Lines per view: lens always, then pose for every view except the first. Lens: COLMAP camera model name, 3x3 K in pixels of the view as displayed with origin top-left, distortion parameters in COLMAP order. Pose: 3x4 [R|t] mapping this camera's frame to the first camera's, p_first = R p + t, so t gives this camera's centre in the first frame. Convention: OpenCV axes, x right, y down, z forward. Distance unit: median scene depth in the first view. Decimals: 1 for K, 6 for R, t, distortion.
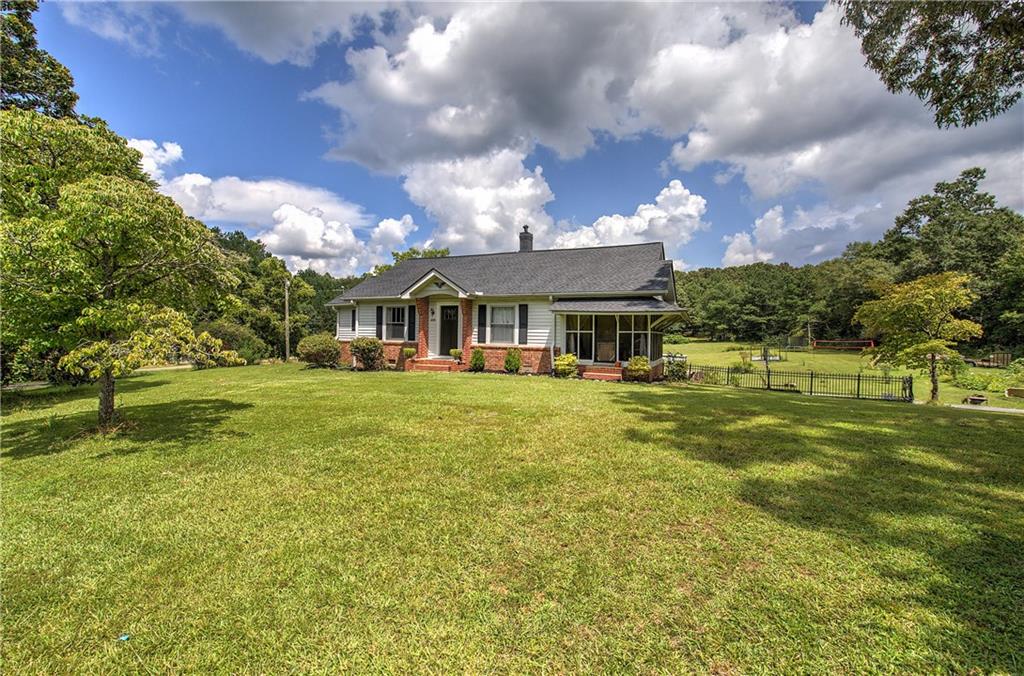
lens RADIAL K [[438.3, 0, 515.9], [0, 438.3, 335.5], [0, 0, 1]] dist [0.007022, -0.002032]
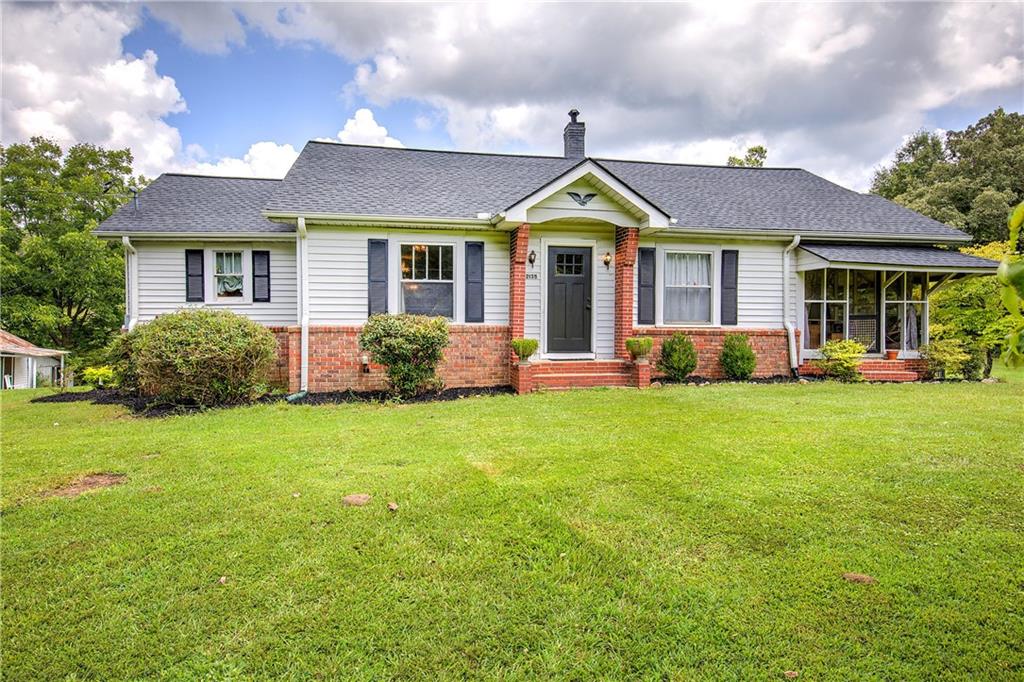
lens RADIAL K [[577.0, 0, 511.2], [0, 577.0, 334.7], [0, 0, 1]] dist [0.010489, 0.003937]
pose [[0.828821, -0.027111, 0.558857, -0.579961], [0.008970, 0.999341, 0.035176, 0.004606], [-0.559442, -0.024141, 0.828518, 0.548033]]
